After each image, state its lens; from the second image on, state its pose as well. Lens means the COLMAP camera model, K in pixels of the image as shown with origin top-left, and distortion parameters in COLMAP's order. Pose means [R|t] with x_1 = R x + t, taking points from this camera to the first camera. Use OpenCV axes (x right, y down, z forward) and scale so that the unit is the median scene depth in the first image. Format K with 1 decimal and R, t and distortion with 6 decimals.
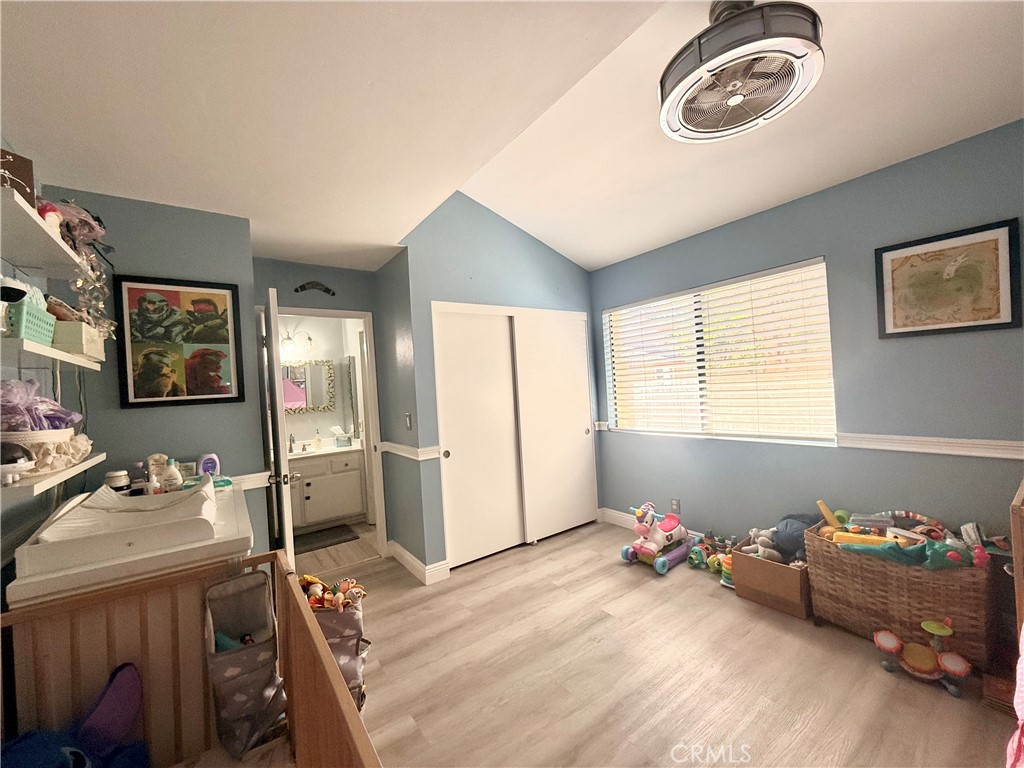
lens RADIAL K [[409.9, 0, 511.5], [0, 409.9, 386.5], [0, 0, 1]] dist [0.003956, 0.000259]
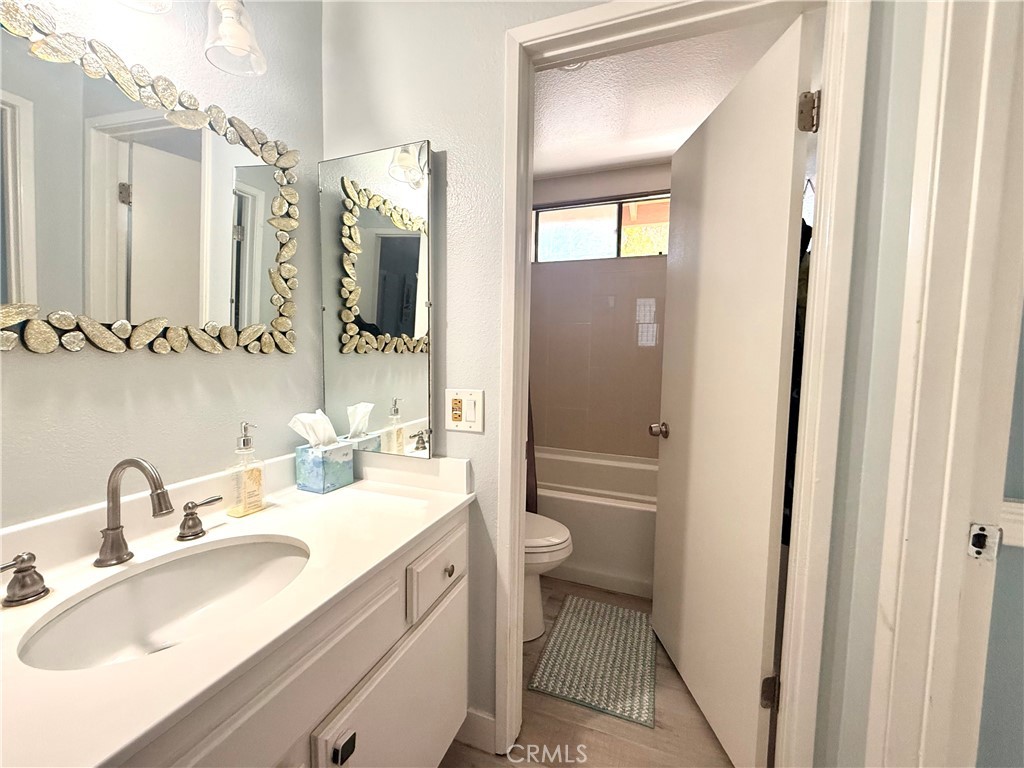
lens RADIAL K [[409.9, 0, 512.8], [0, 409.9, 378.7], [0, 0, 1]] dist [0.003956, 0.000259]
pose [[0.829124, 0.043891, 0.557339, -0.474912], [-0.070229, 0.997193, 0.025948, 0.060203], [-0.554636, -0.060655, 0.829879, 0.722871]]
